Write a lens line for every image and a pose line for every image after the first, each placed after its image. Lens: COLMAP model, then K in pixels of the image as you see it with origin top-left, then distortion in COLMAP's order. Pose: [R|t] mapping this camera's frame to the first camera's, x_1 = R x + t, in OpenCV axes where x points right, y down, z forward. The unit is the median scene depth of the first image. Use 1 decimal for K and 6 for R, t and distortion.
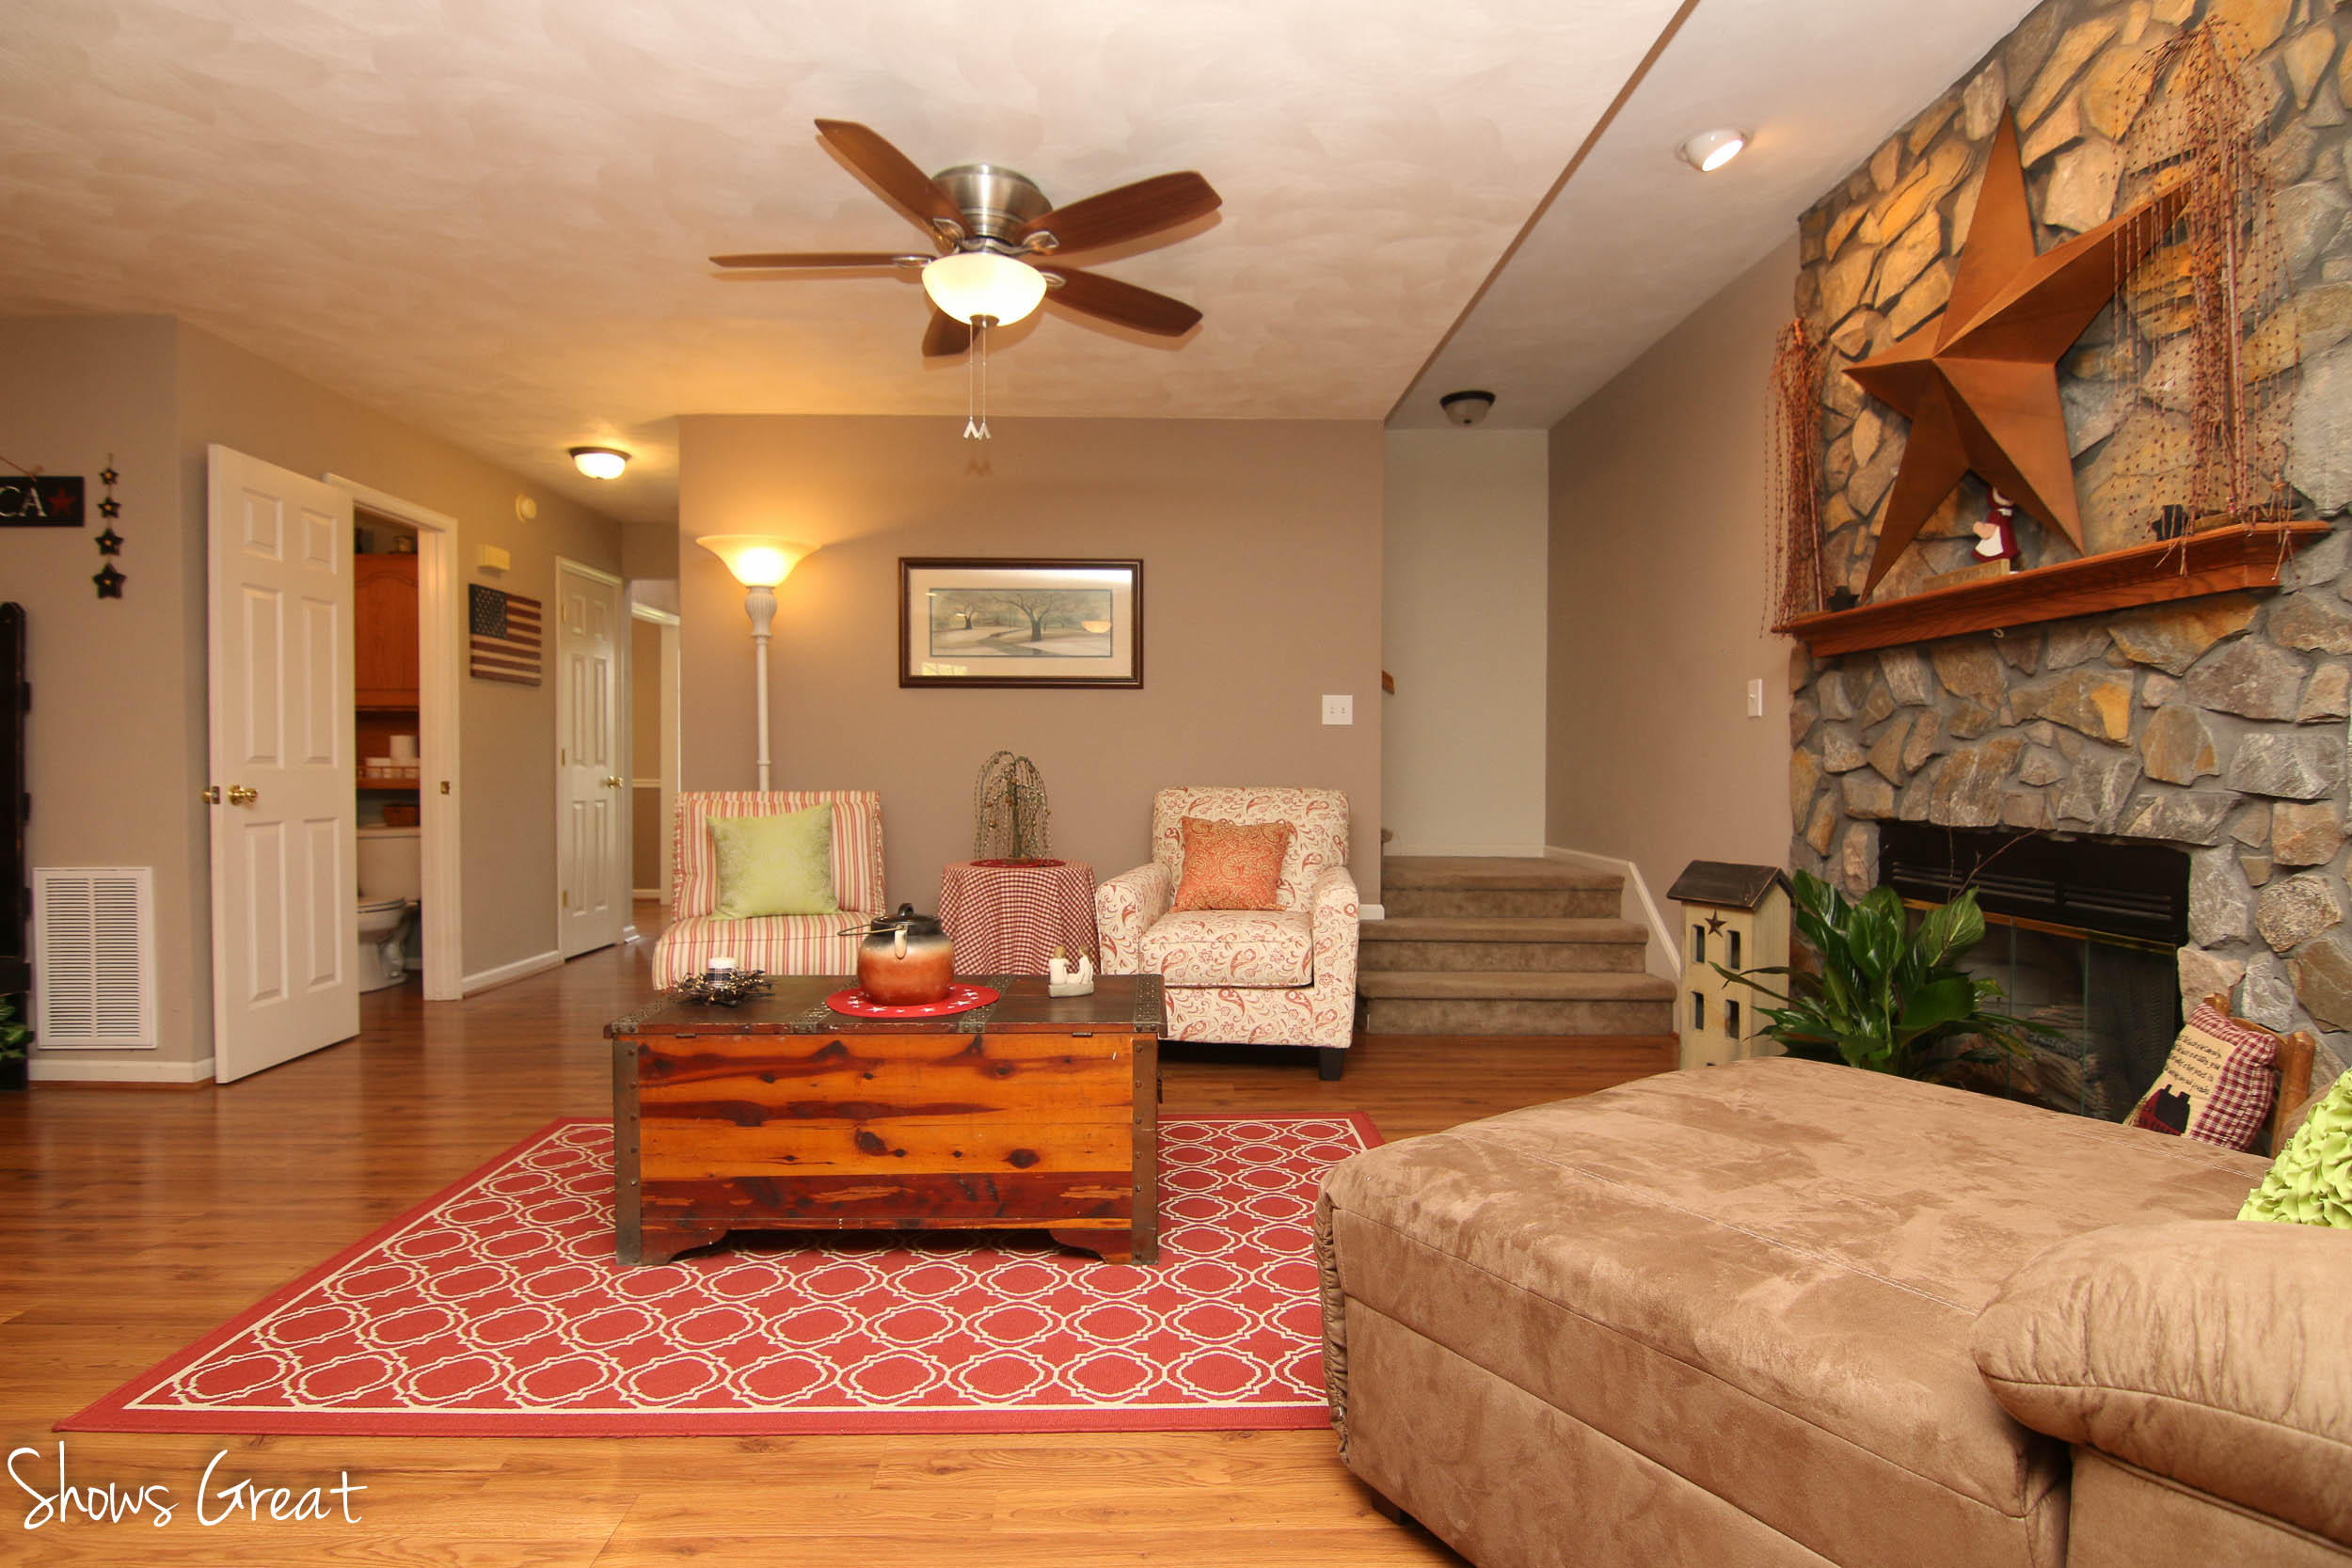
lens RADIAL K [[1183.0, 0, 1168.7], [0, 1183.0, 778.0], [0, 0, 1]] dist [-0.010119, -0.008843]
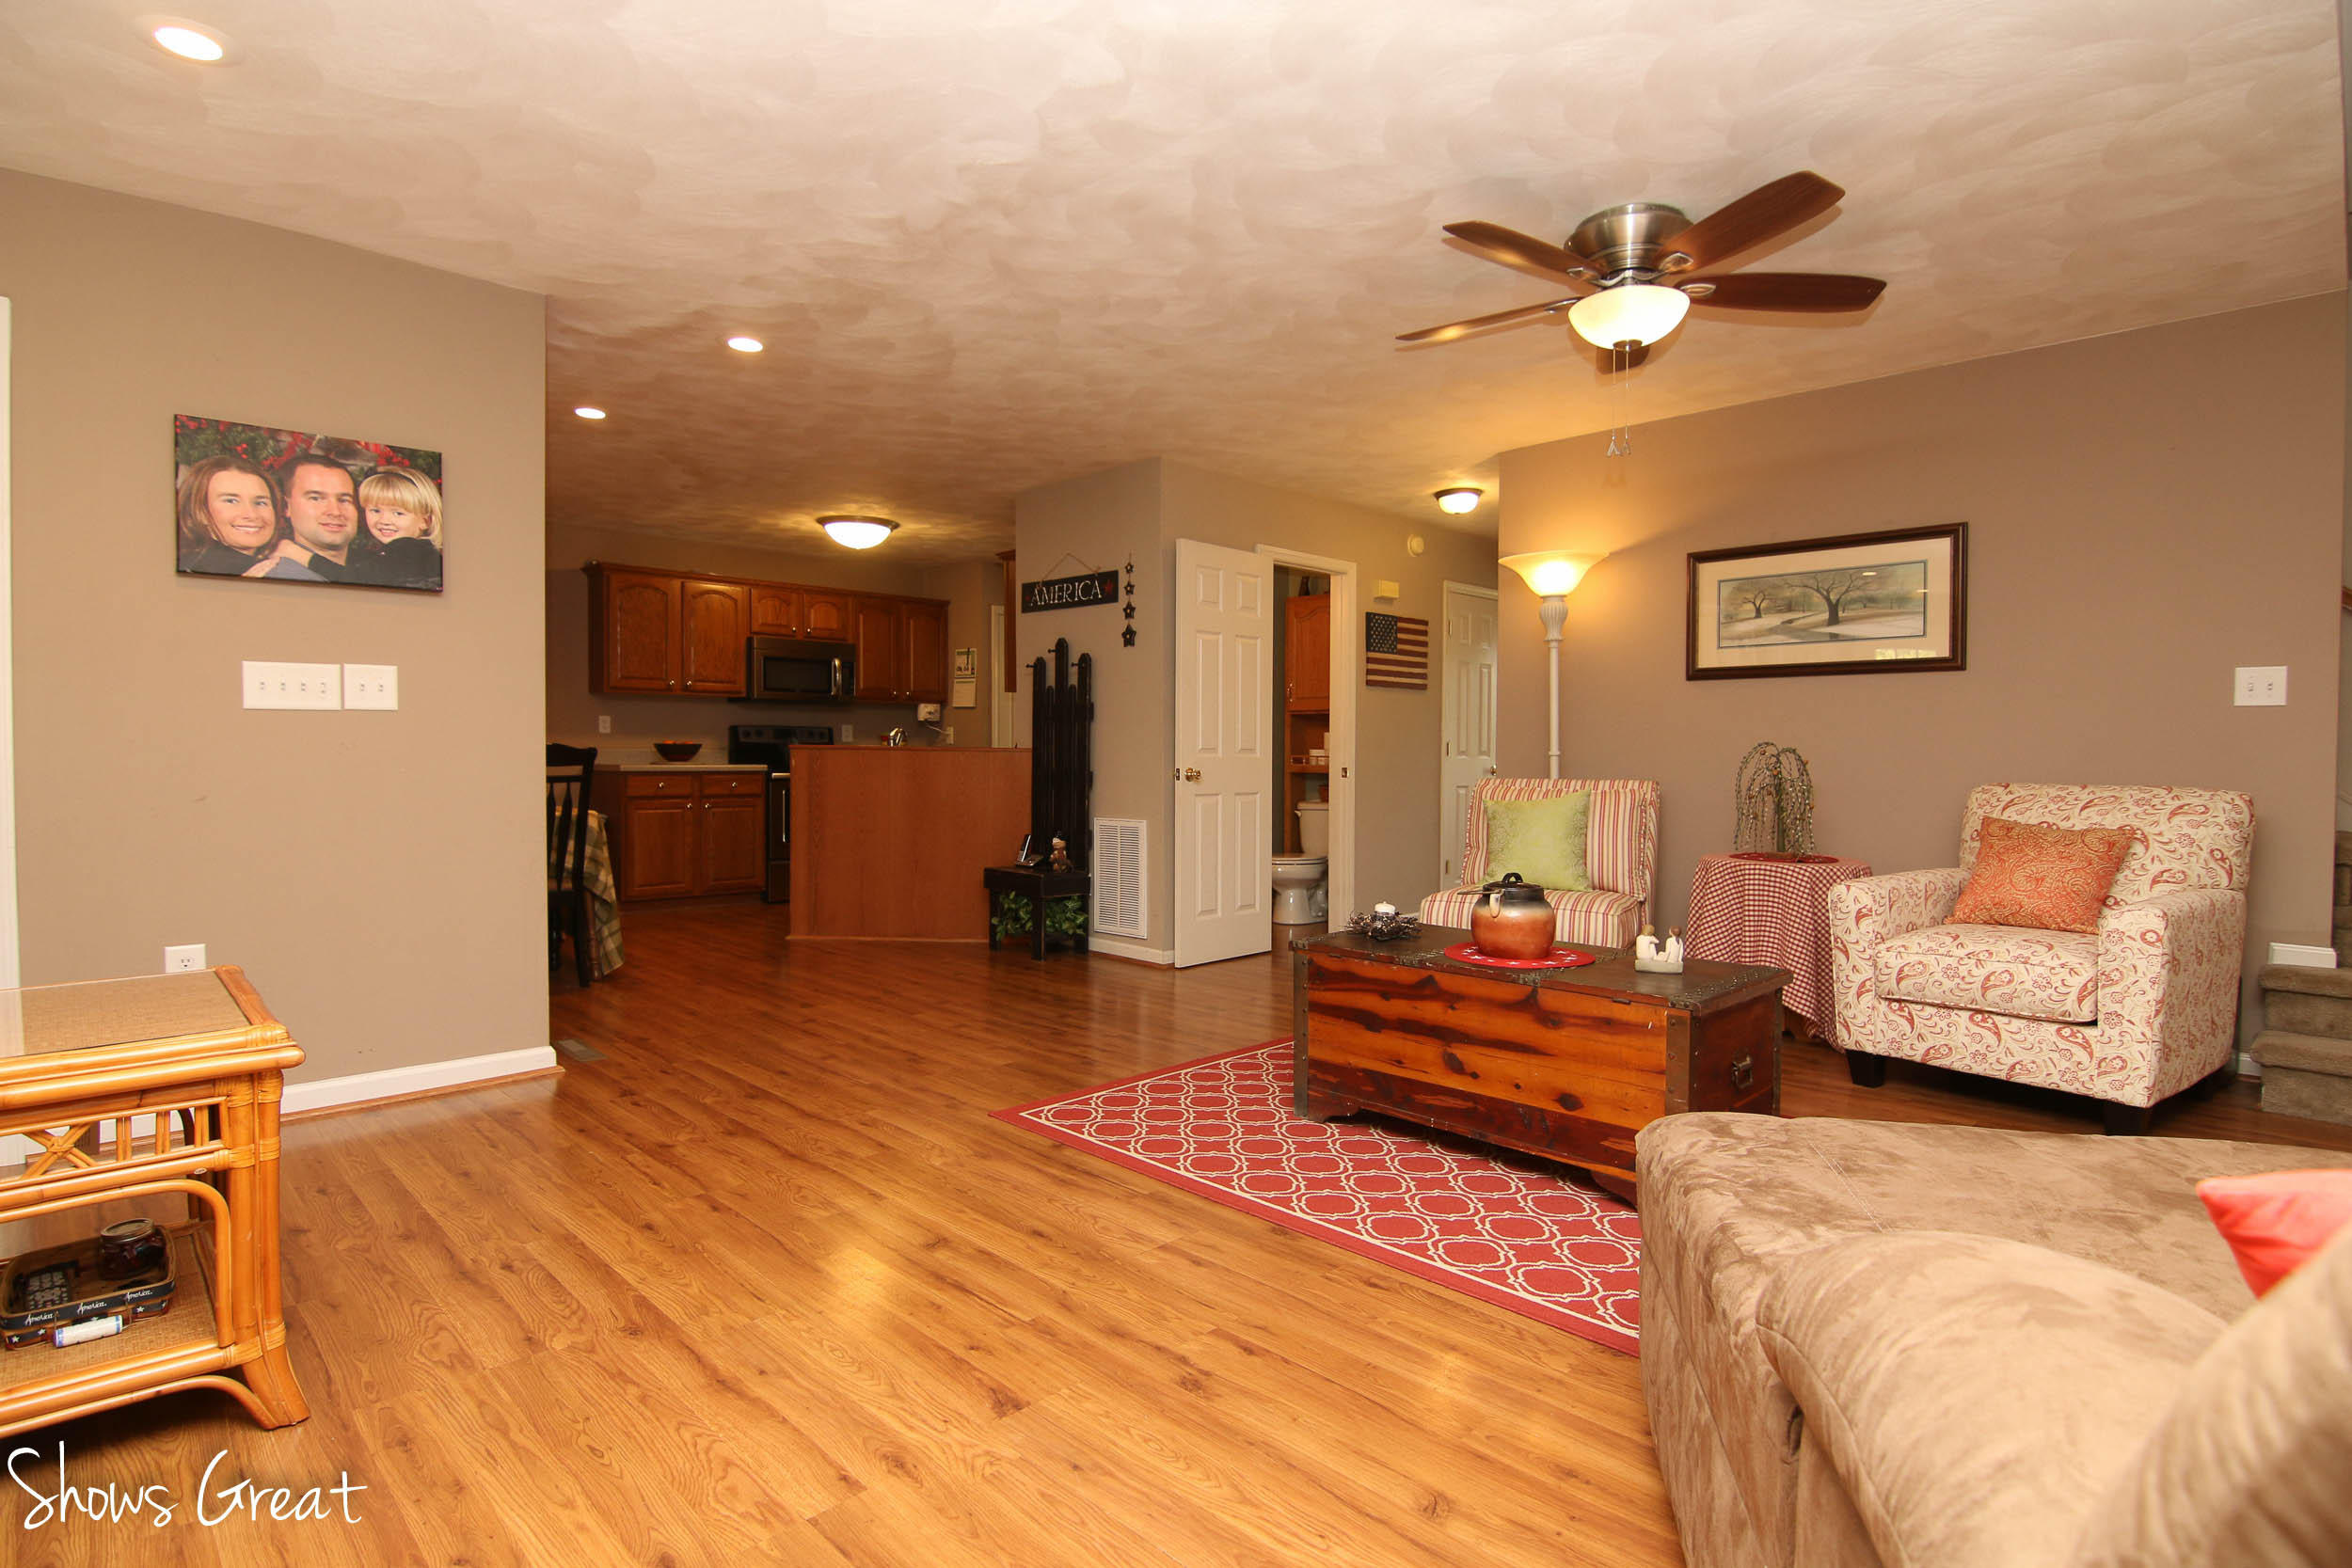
lens RADIAL K [[1183.0, 0, 1165.0], [0, 1183.0, 771.4], [0, 0, 1]] dist [-0.010119, -0.008843]
pose [[0.679151, 0.013561, -0.733874, 0.289158], [-0.012267, 0.999899, 0.007124, 0.000575], [0.733896, 0.004164, 0.679249, -0.037593]]
